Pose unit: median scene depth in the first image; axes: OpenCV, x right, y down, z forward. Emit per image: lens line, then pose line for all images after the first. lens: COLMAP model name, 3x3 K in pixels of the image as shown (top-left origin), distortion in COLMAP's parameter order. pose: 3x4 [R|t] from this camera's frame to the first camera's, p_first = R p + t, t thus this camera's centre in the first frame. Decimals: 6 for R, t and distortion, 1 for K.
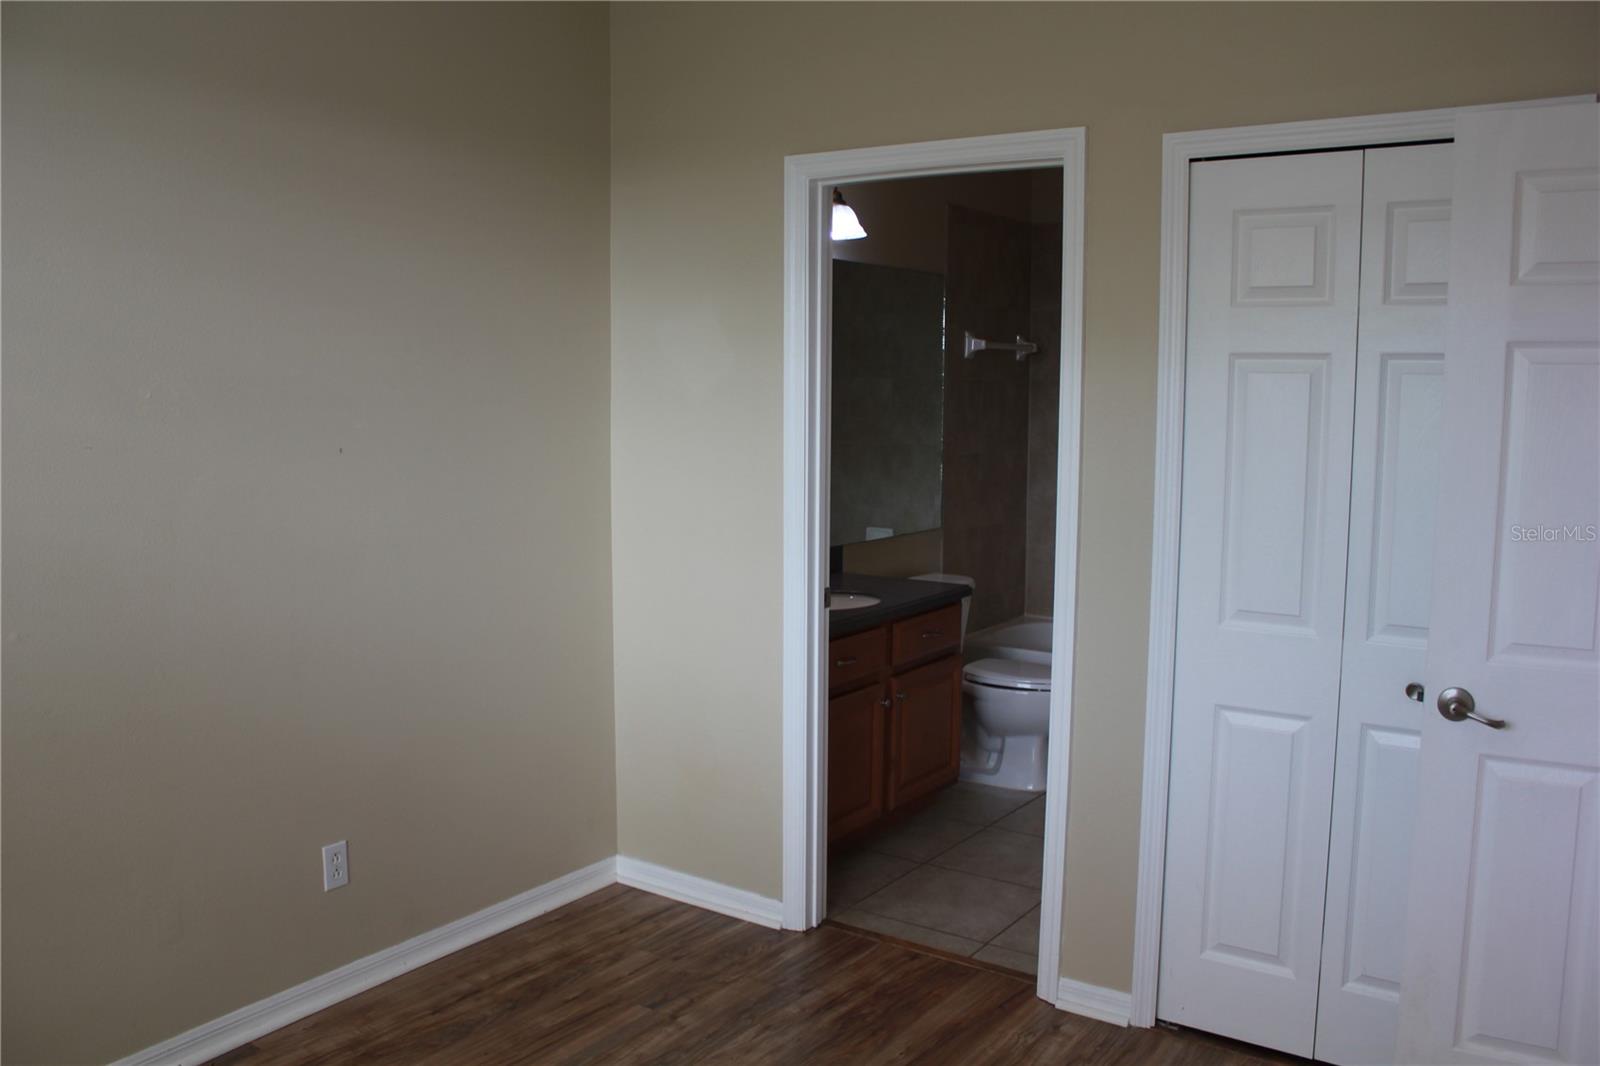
lens RADIAL K [[1337.5, 0, 800.0], [0, 1337.5, 533.0], [0, 0, 1]] dist [-0.171584, 0.151207]
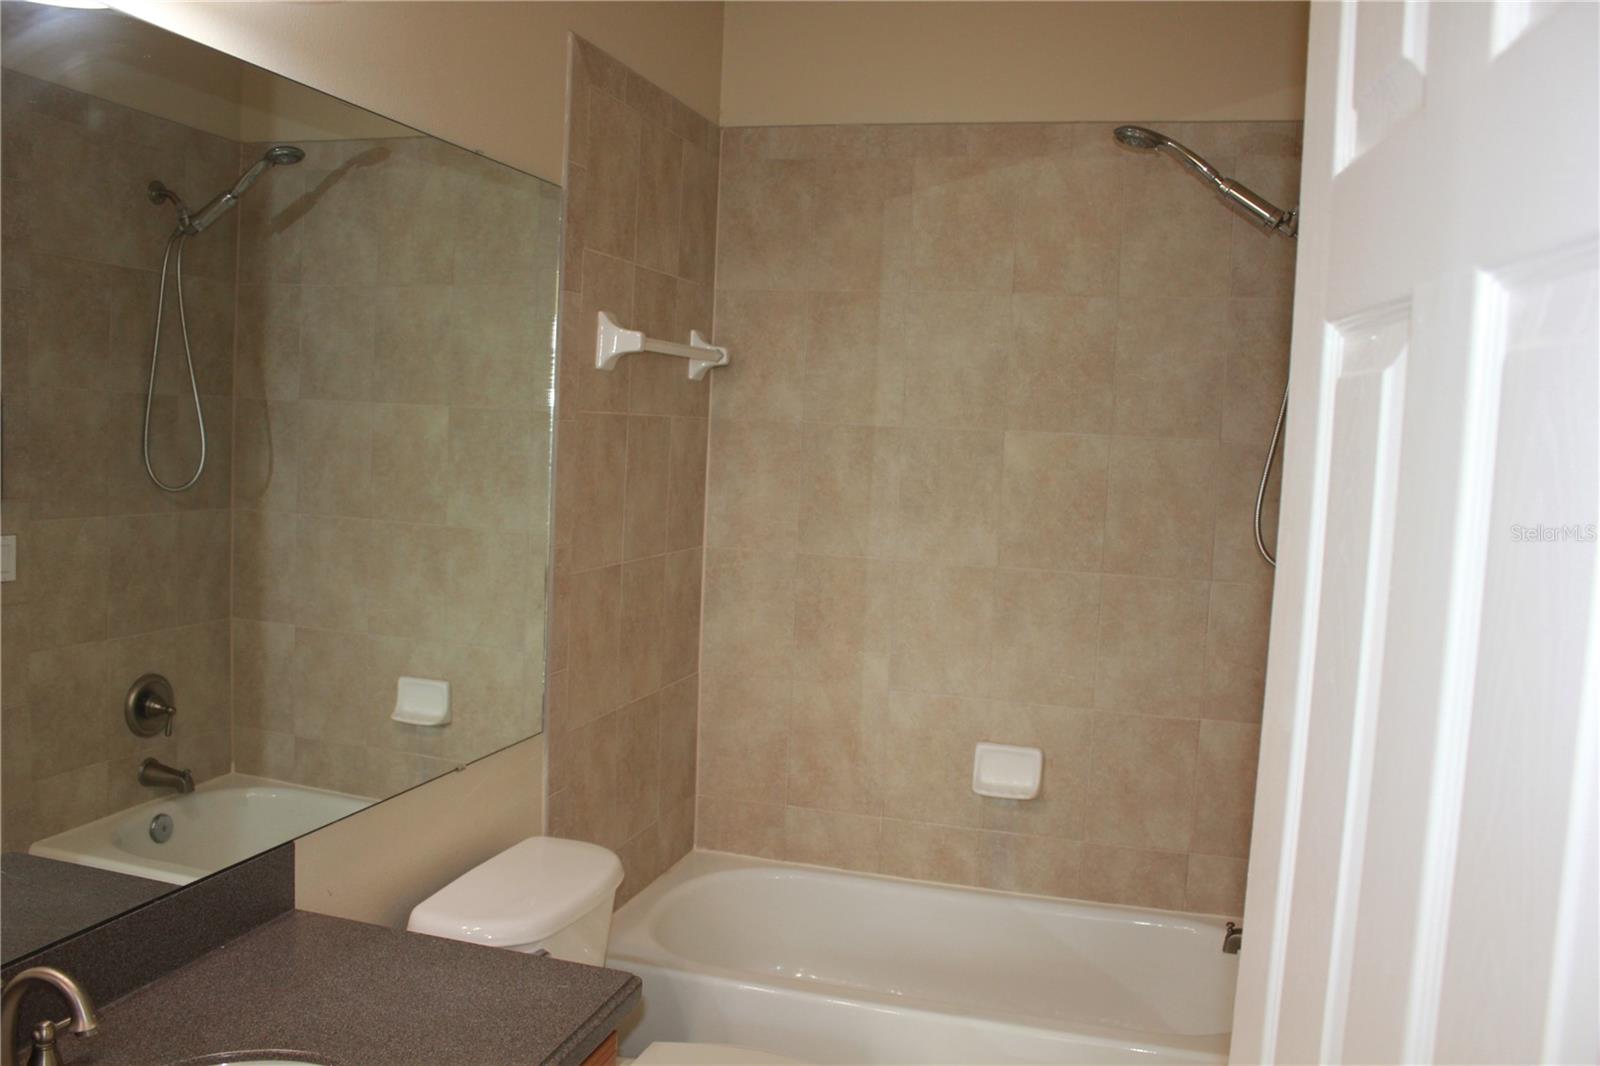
lens RADIAL K [[1337.5, 0, 800.0], [0, 1337.5, 533.0], [0, 0, 1]] dist [-0.171584, 0.151207]
pose [[0.951895, 0.012514, 0.306168, 0.045488], [-0.007152, 0.999801, -0.018629, -0.060798], [-0.306340, 0.015543, 0.951795, 0.496808]]
